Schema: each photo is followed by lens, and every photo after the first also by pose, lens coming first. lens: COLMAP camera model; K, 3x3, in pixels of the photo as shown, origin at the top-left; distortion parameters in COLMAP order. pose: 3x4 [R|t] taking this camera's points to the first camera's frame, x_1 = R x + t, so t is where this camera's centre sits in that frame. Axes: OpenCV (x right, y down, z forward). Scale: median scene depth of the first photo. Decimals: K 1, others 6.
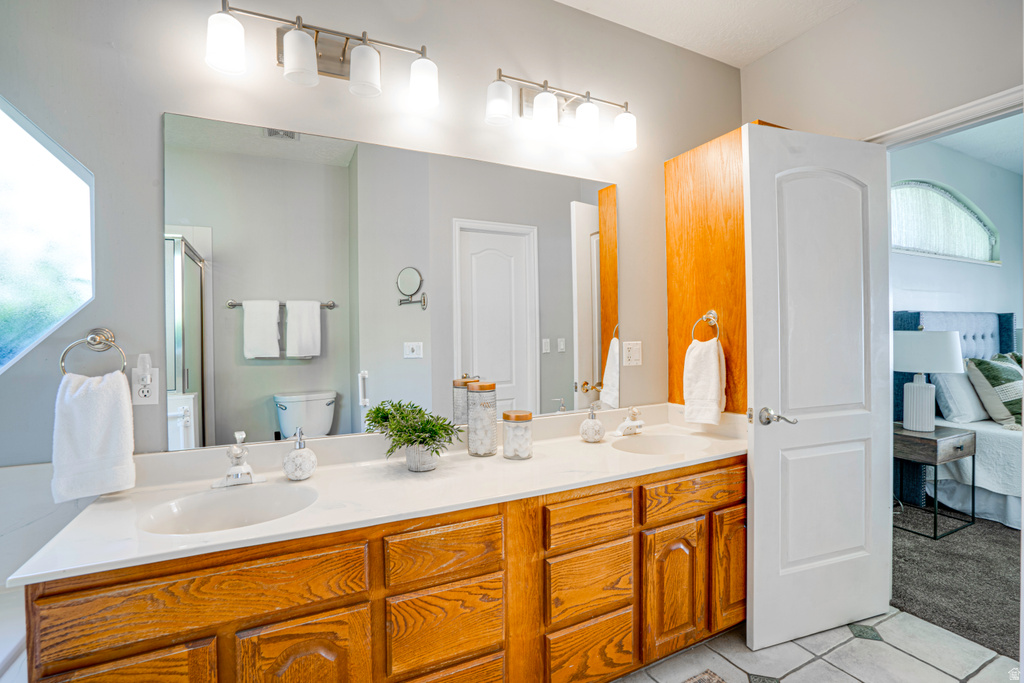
lens RADIAL K [[472.4, 0, 512.0], [0, 472.4, 341.5], [0, 0, 1]] dist [-0.057242, 0.021828]
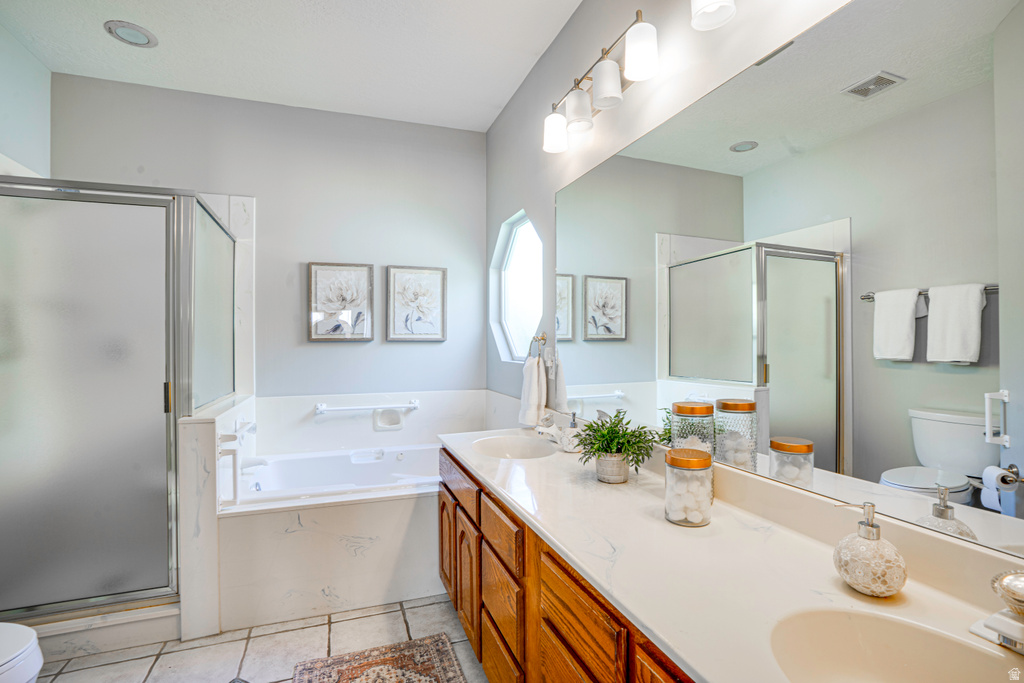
lens RADIAL K [[472.4, 0, 512.0], [0, 472.4, 341.5], [0, 0, 1]] dist [-0.057242, 0.021828]
pose [[-0.105782, 0.019044, -0.994207, 0.348970], [-0.004020, 0.999800, 0.019579, -0.010083], [0.994381, 0.006068, -0.105685, 0.416692]]
